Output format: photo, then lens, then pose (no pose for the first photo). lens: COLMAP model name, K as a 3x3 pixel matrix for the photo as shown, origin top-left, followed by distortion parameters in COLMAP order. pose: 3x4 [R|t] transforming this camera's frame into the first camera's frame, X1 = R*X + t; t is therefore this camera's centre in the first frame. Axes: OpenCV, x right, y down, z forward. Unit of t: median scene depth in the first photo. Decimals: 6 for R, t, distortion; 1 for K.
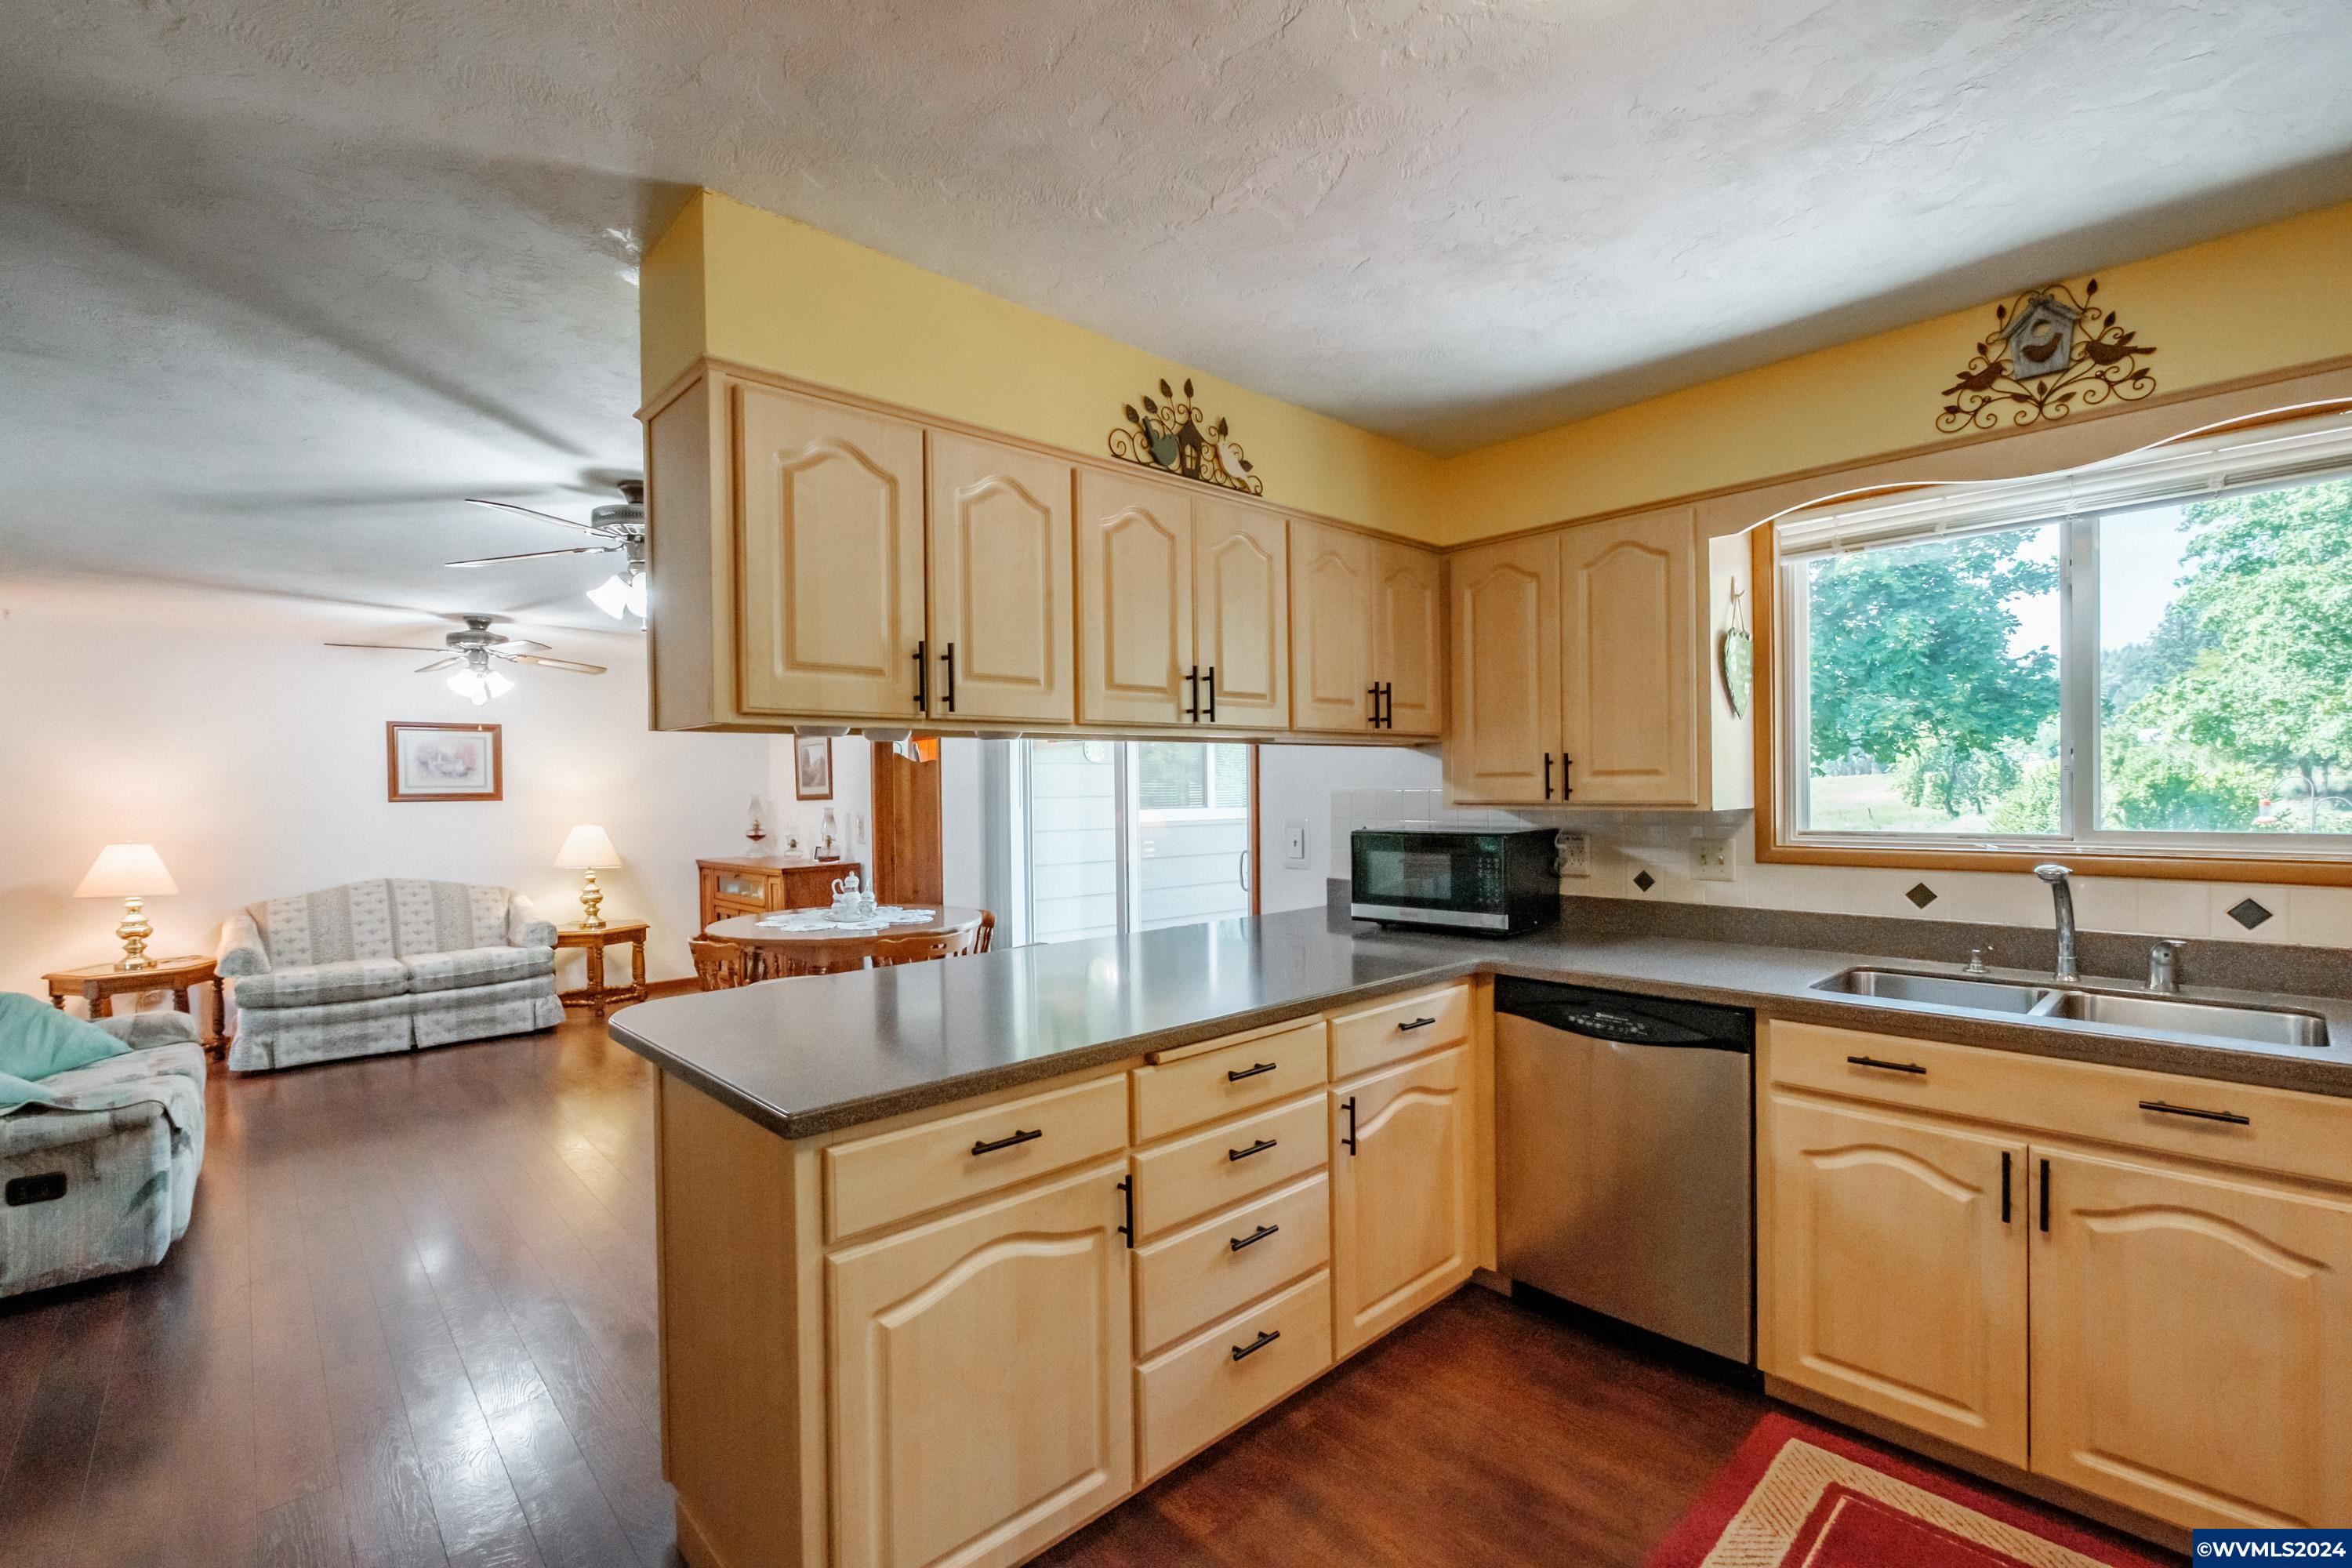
lens RADIAL K [[1021.5, 0, 1172.4], [0, 1021.5, 808.1], [0, 0, 1]] dist [-0.002912, -0.000309]
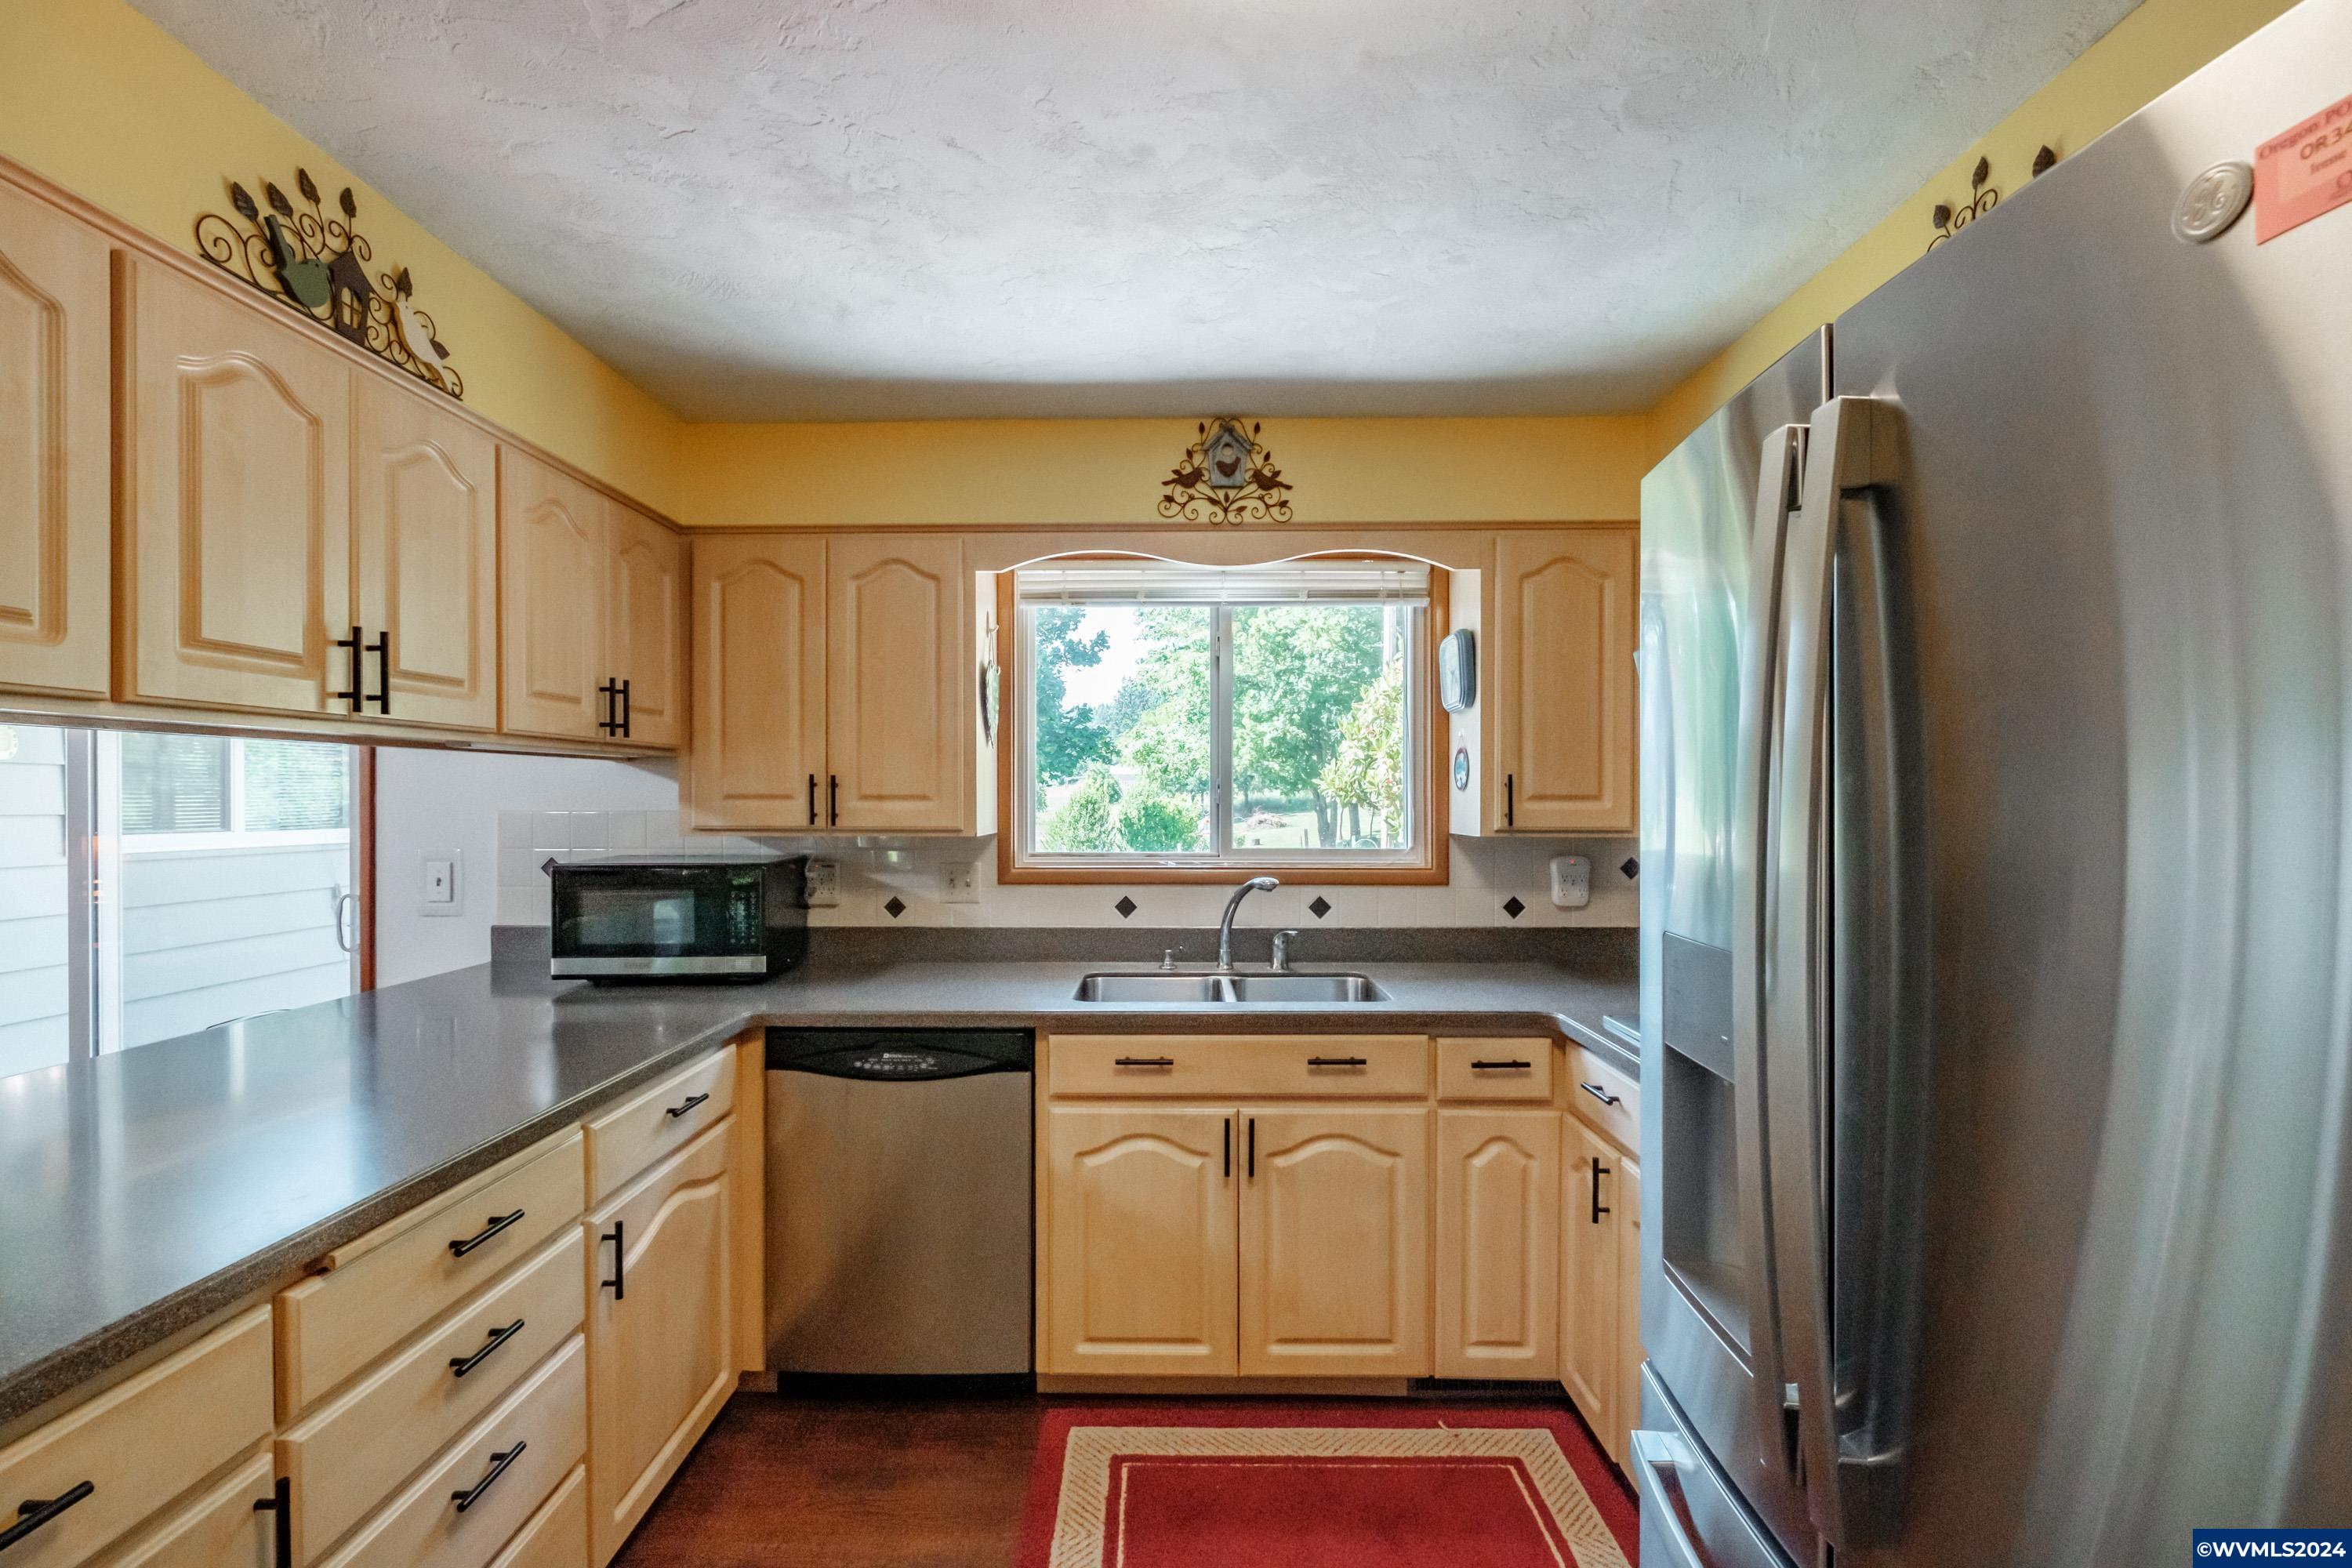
lens RADIAL K [[1021.5, 0, 1172.4], [0, 1021.5, 808.1], [0, 0, 1]] dist [-0.002912, -0.000309]
pose [[0.688054, 0.007714, 0.725619, -0.092457], [0.003920, 0.999889, -0.014347, -0.011806], [-0.725649, 0.012716, 0.687948, 0.175547]]
